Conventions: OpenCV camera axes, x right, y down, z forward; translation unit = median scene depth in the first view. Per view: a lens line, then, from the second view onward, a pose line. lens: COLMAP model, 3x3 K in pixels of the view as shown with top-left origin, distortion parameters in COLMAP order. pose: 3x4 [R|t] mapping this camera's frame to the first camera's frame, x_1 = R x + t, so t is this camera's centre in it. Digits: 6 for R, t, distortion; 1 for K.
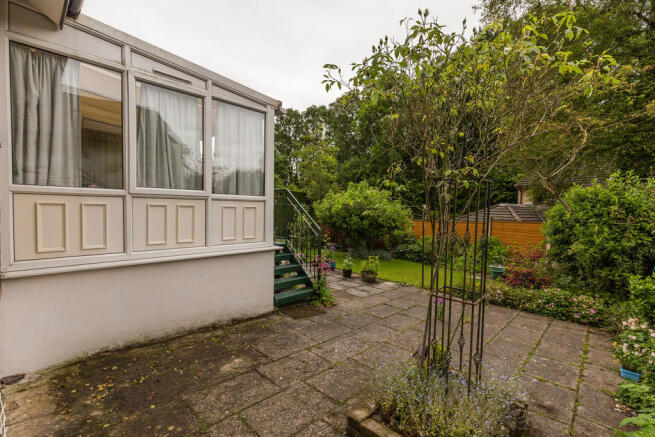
lens RADIAL K [[299.9, 0, 327.0], [0, 299.9, 217.8], [0, 0, 1]] dist [0.014566, -0.000901]
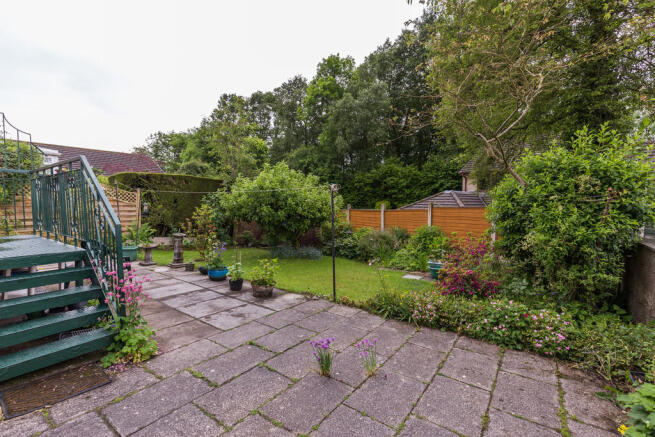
lens RADIAL K [[299.9, 0, 327.1], [0, 299.9, 218.9], [0, 0, 1]] dist [0.014566, -0.000901]
pose [[0.990538, -0.030095, 0.133900, 0.255459], [0.026860, 0.999304, 0.025896, 0.023204], [-0.134586, -0.022054, 0.990656, 0.364445]]
